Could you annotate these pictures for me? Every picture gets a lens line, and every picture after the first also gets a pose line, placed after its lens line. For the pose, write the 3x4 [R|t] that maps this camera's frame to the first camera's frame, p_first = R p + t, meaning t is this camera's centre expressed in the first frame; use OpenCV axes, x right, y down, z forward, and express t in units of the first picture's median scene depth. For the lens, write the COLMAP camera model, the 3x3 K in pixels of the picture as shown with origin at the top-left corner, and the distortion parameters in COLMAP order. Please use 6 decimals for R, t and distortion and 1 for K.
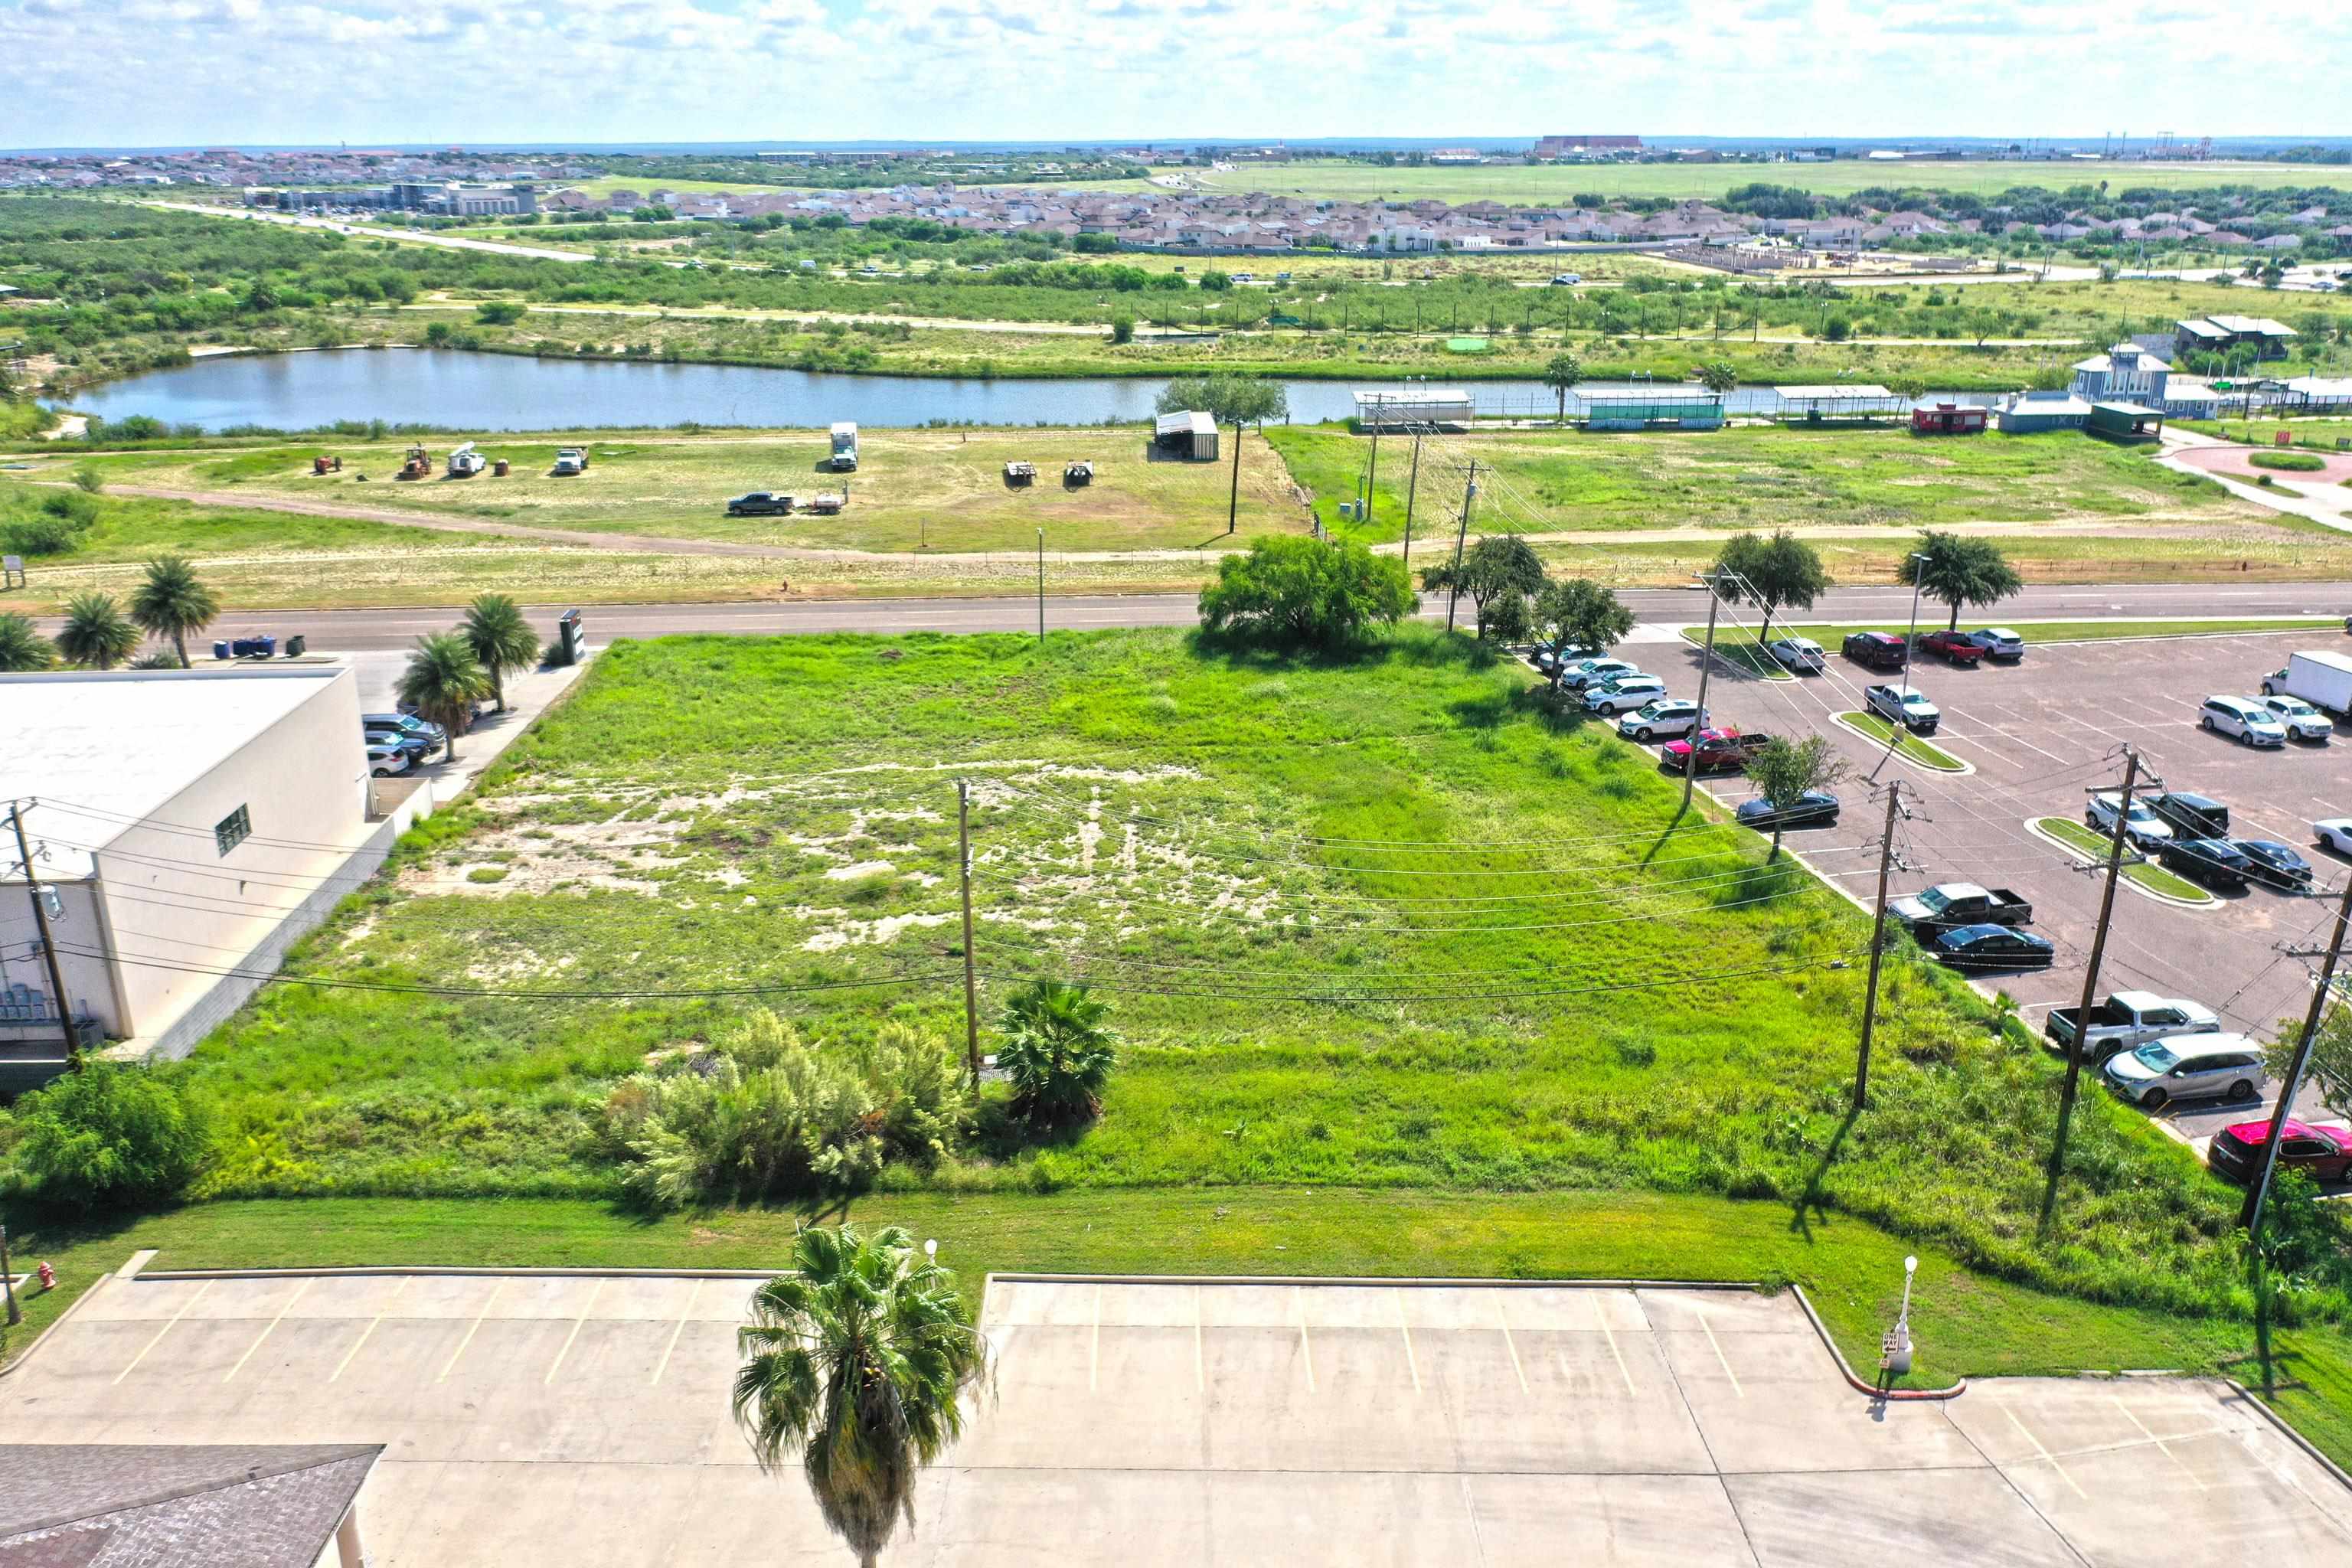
lens RADIAL K [[1891.3, 0, 1184.4], [0, 1891.3, 775.0], [0, 0, 1]] dist [-0.015104, 0.000013]
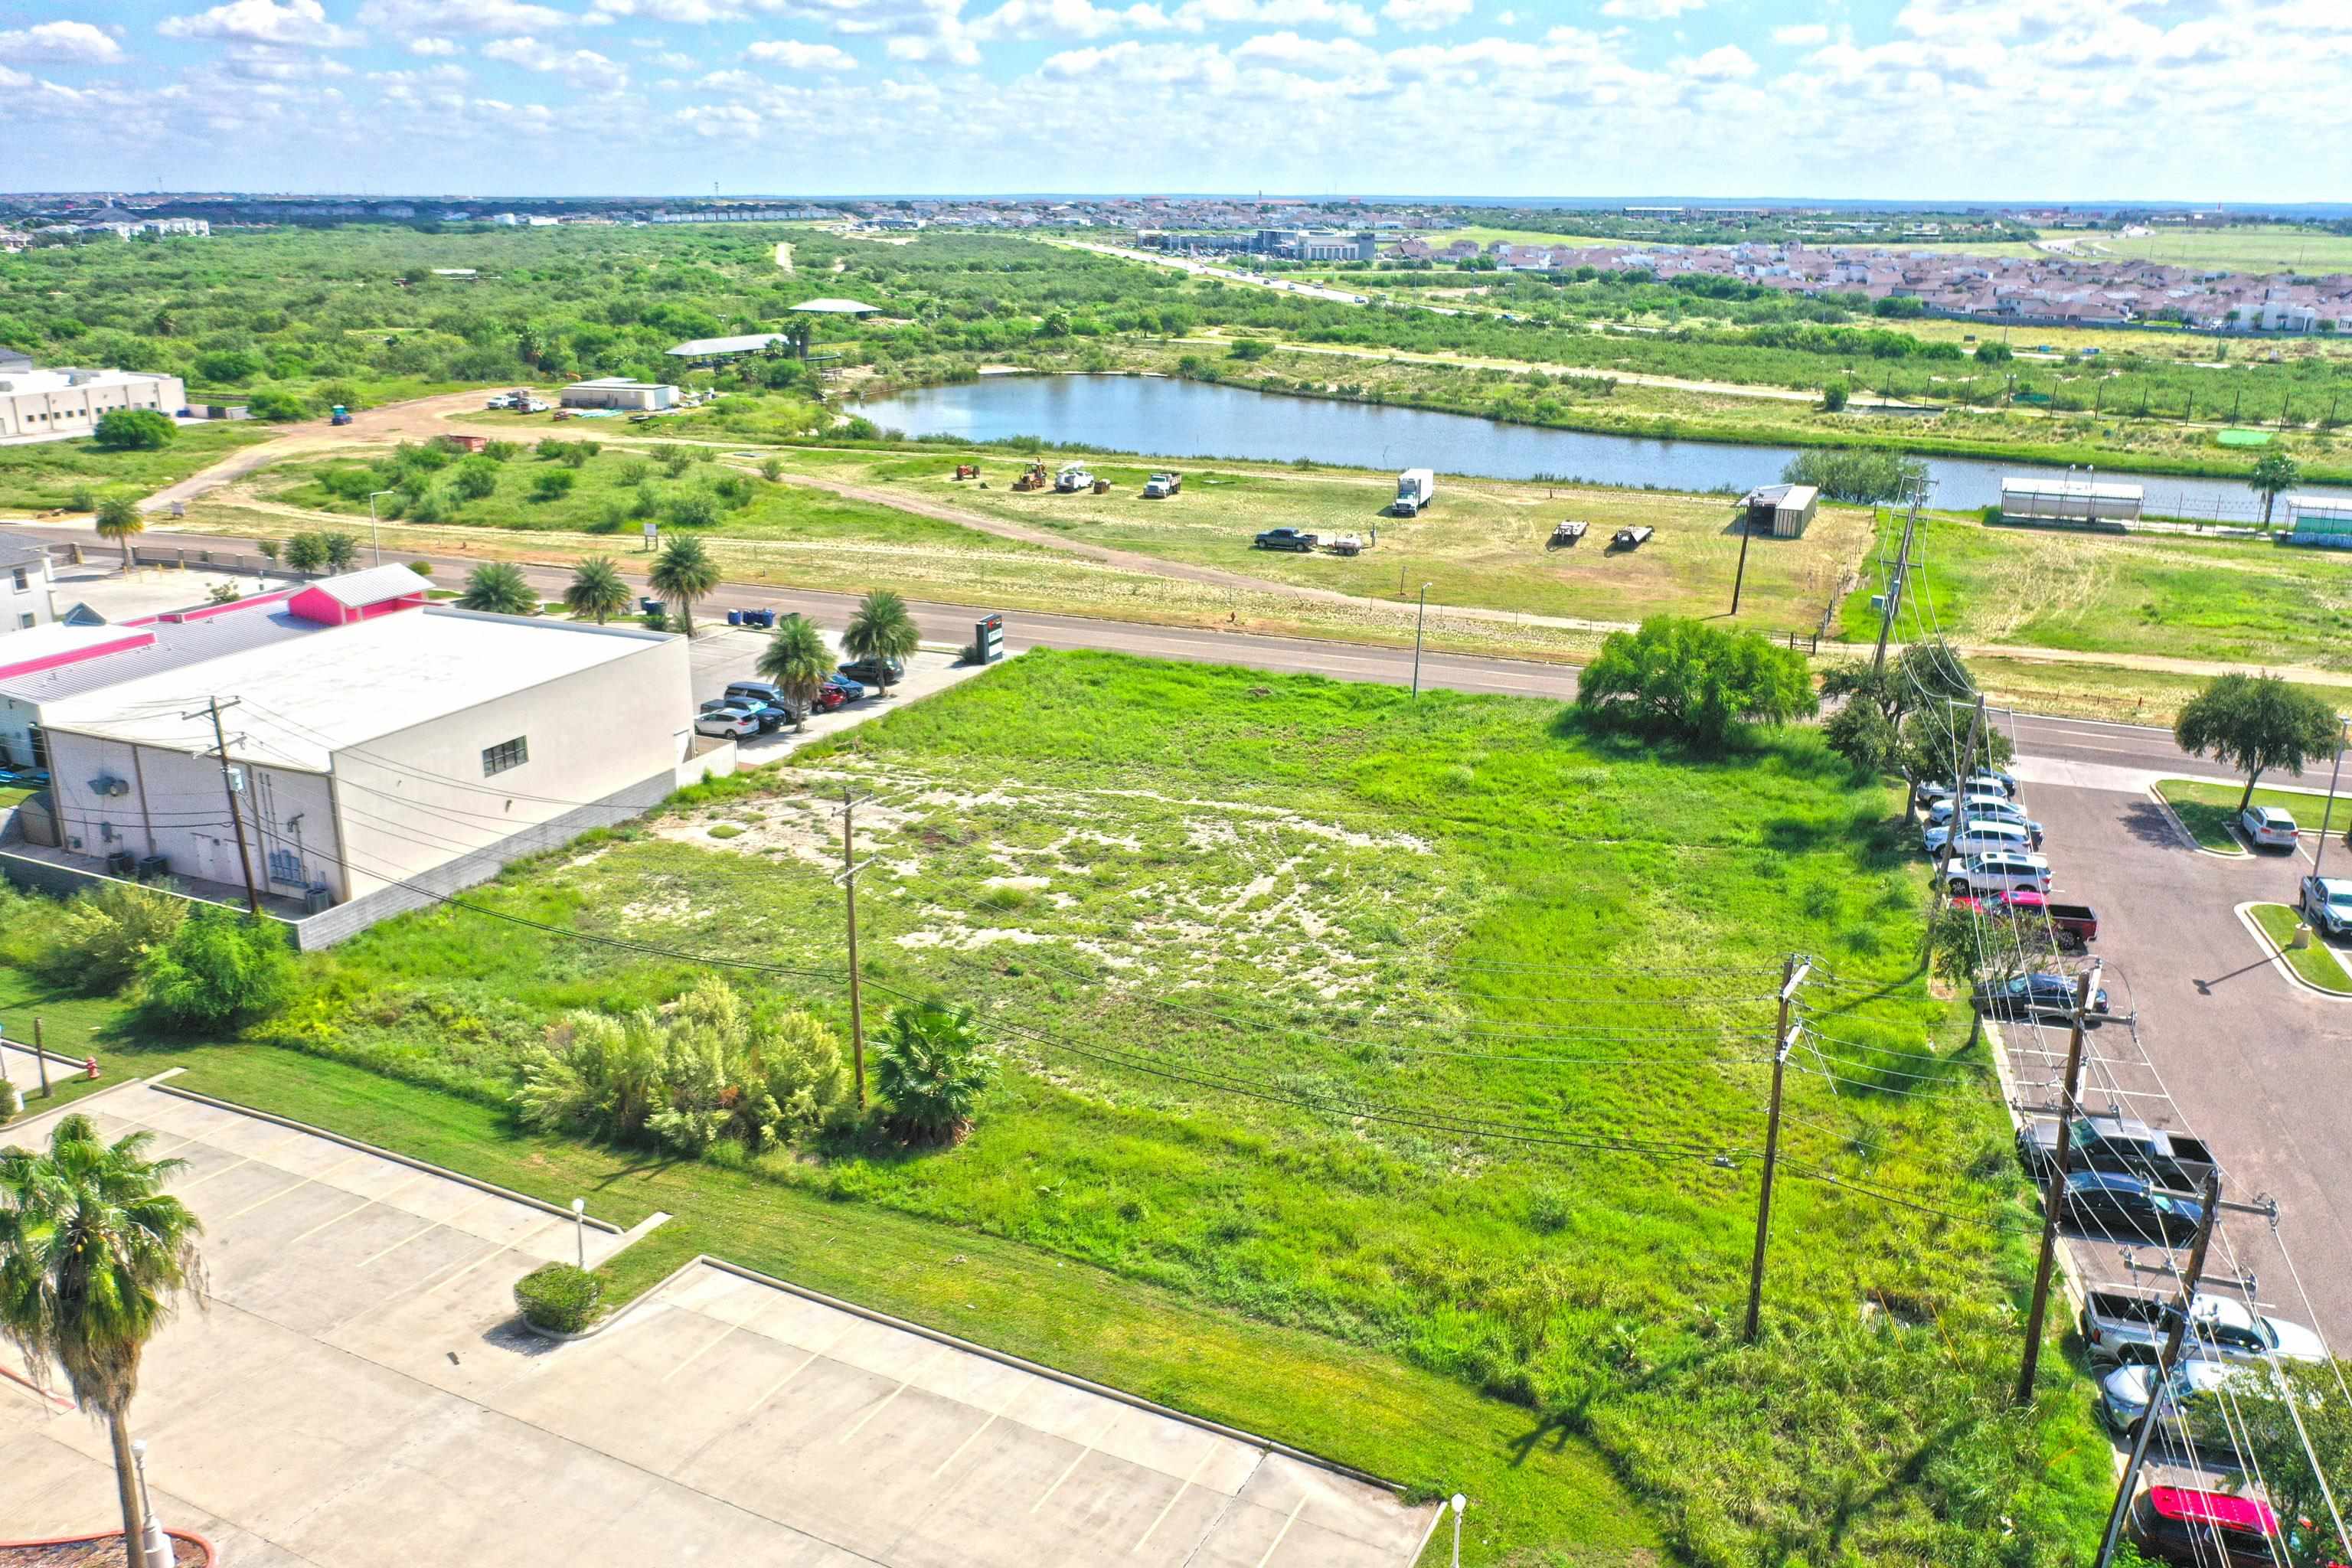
lens RADIAL K [[1891.3, 0, 1179.6], [0, 1891.3, 793.6], [0, 0, 1]] dist [-0.015104, 0.000013]
pose [[0.893745, 0.144018, -0.424827, 0.274073], [-0.151658, 0.988304, 0.015982, -0.022266], [0.422160, 0.050145, 0.905134, 0.080549]]
